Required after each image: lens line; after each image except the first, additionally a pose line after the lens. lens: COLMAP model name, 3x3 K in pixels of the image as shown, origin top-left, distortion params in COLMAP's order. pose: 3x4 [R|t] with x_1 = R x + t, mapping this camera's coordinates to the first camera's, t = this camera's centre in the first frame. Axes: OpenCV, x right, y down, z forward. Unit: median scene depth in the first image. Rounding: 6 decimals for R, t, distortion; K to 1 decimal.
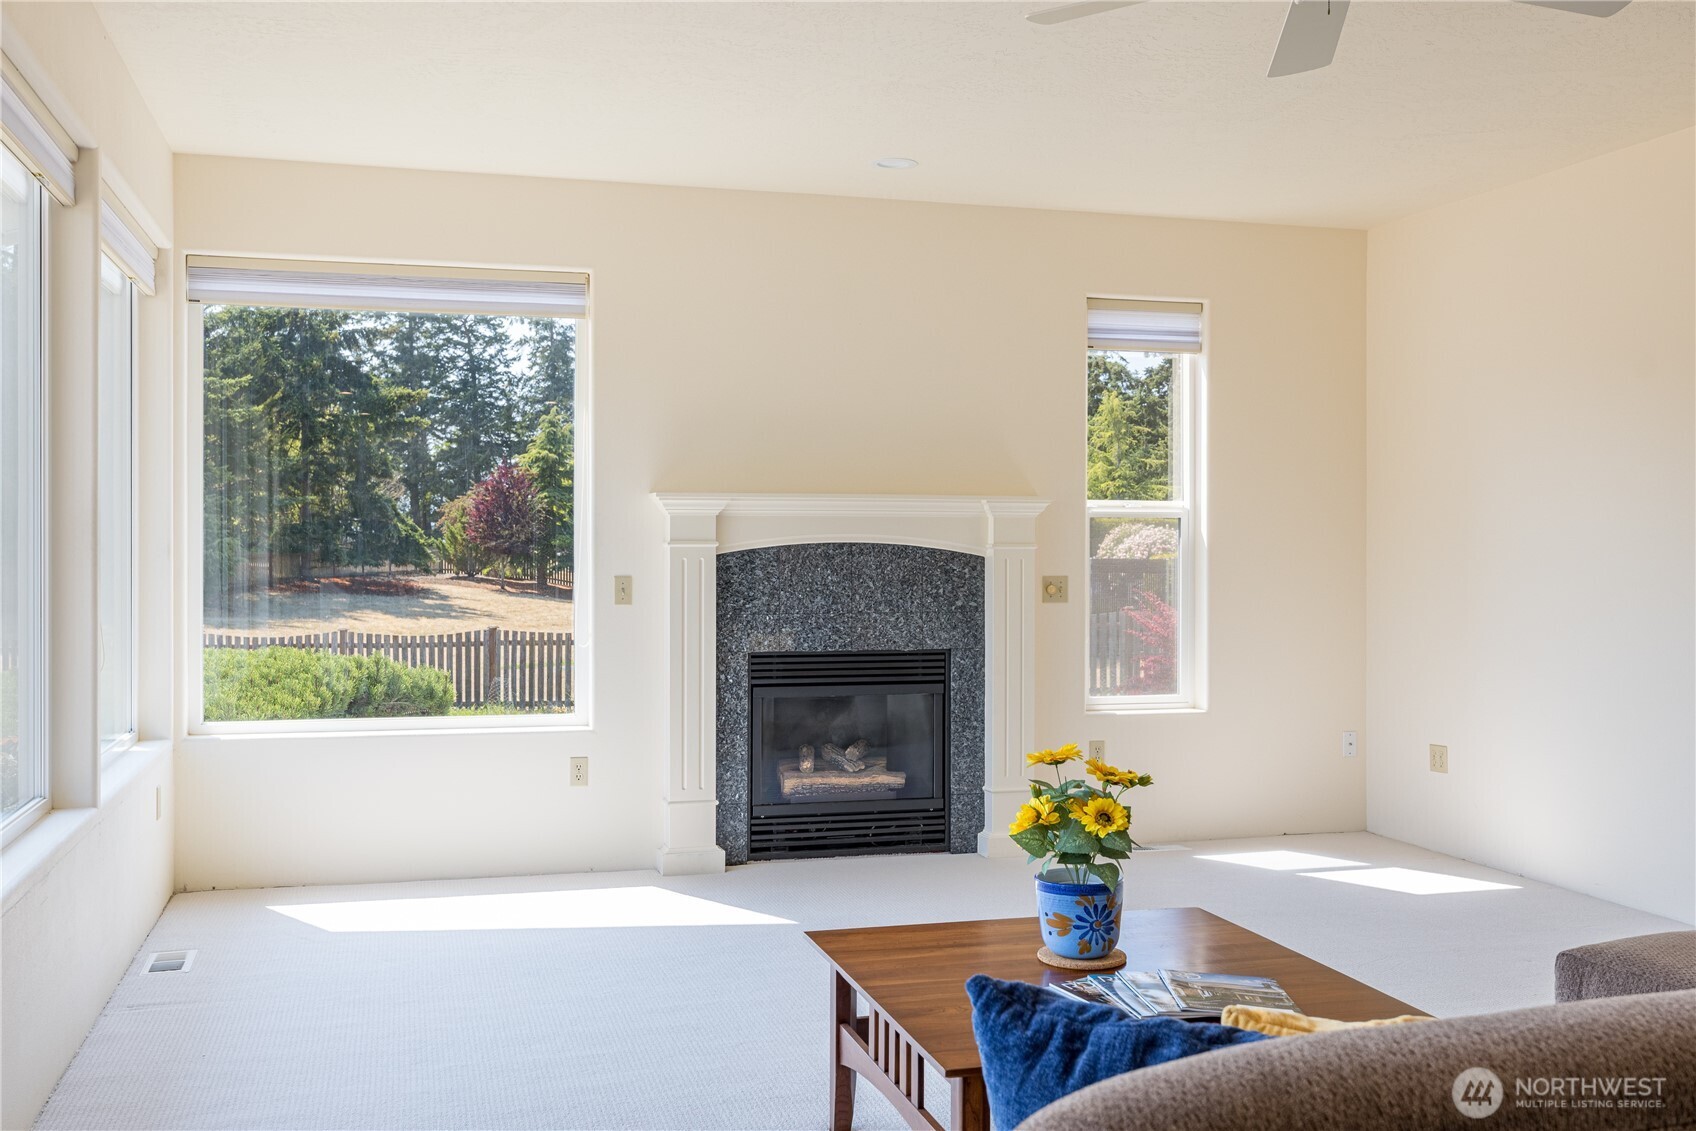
lens RADIAL K [[1621.4, 0, 848.0], [0, 1621.4, 565.5], [0, 0, 1]] dist [-0.007309, -0.001343]
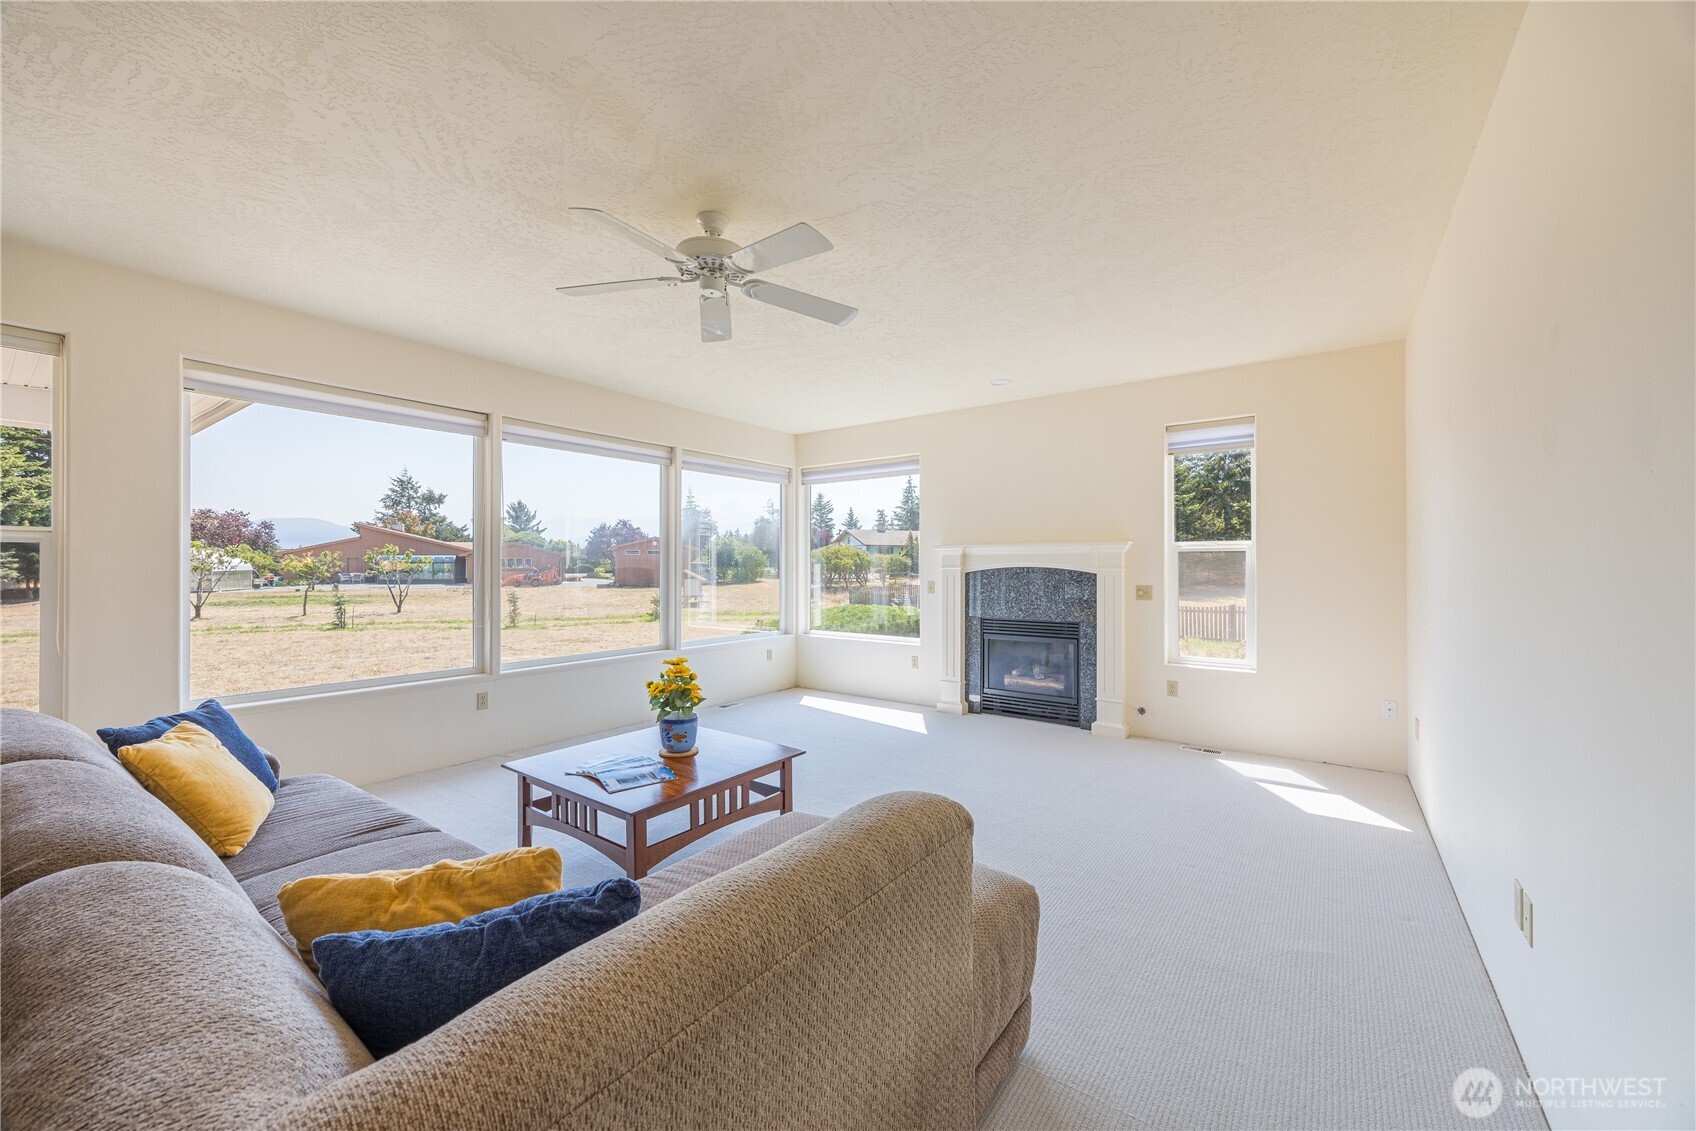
lens RADIAL K [[647.4, 0, 849.7], [0, 647.4, 567.1], [0, 0, 1]] dist [-0.000908, -0.000282]
pose [[0.614264, -0.000962, -0.789100, 0.485687], [-0.006690, 0.999957, -0.006427, -0.006633], [0.789072, 0.009227, 0.614231, 0.303428]]
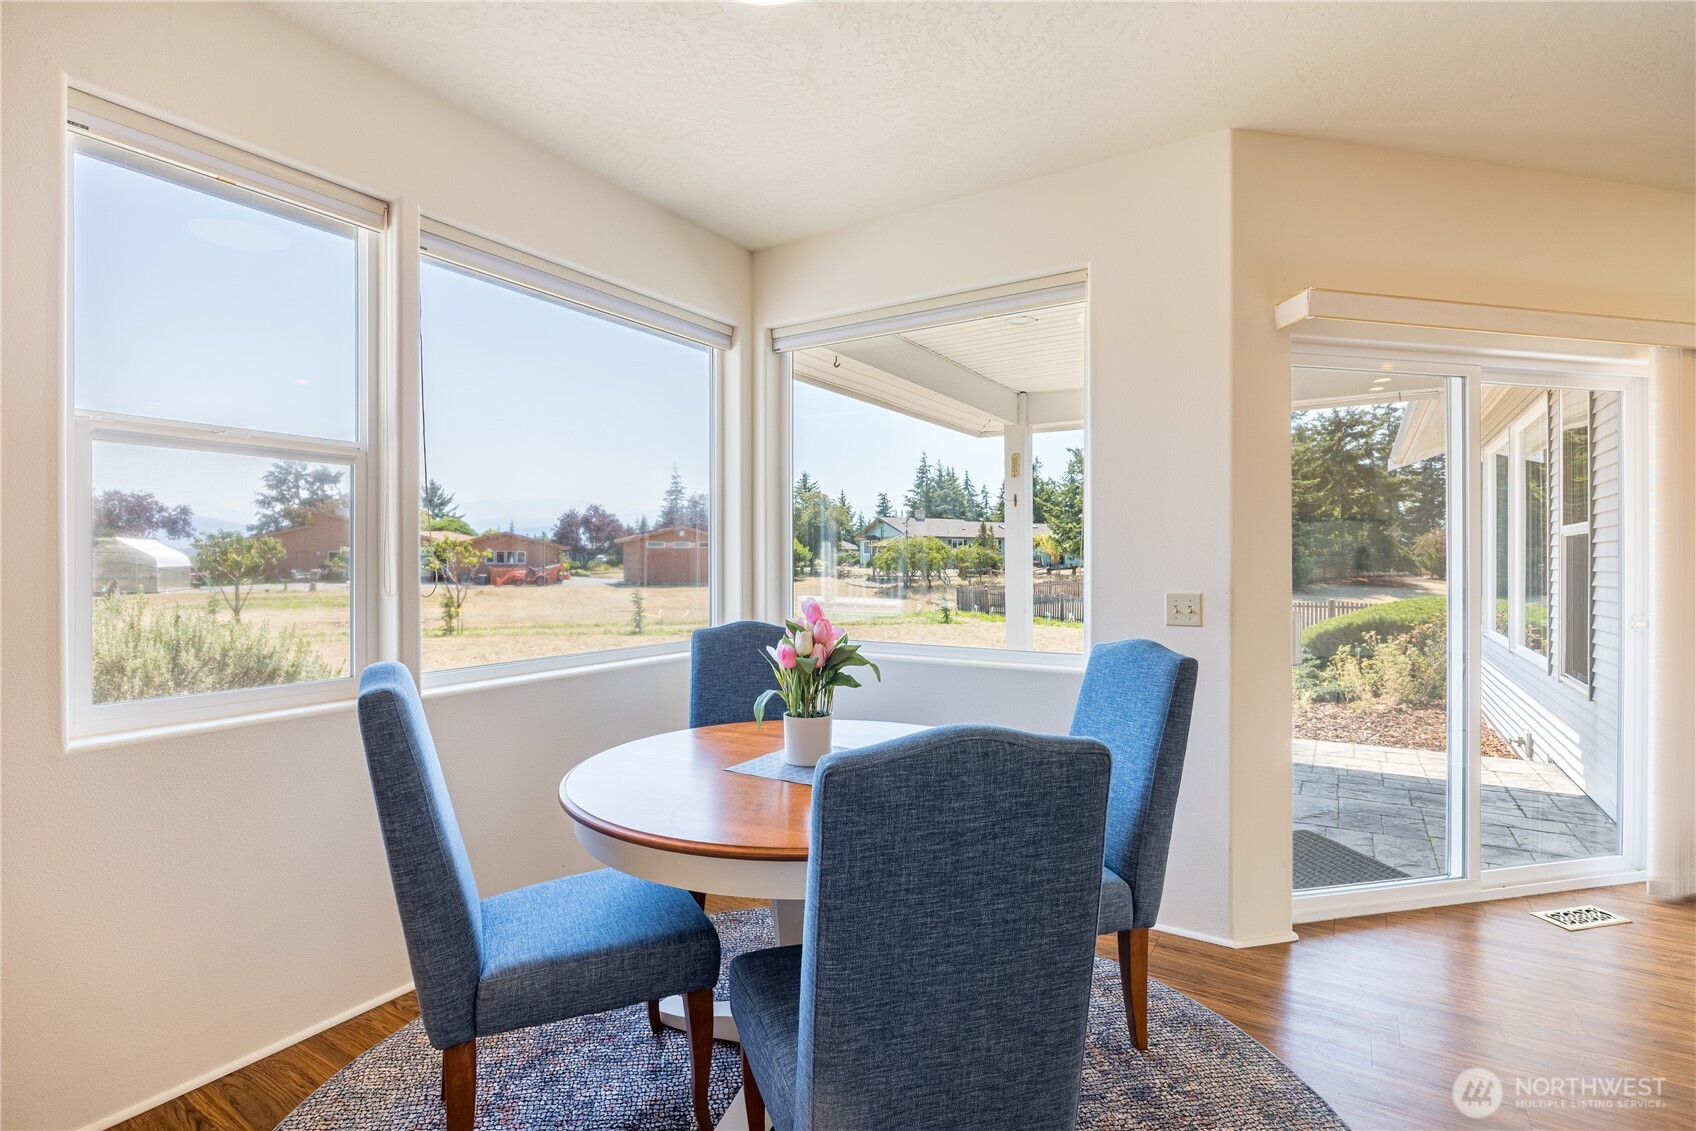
lens RADIAL K [[796.4, 0, 847.6], [0, 796.4, 564.8], [0, 0, 1]] dist [-0.011229, -0.000009]
pose [[0.659541, 0.000822, -0.751668, -0.075258], [-0.006827, 0.999965, -0.004897, 0.009054], [0.751638, 0.008362, 0.659523, -0.774019]]
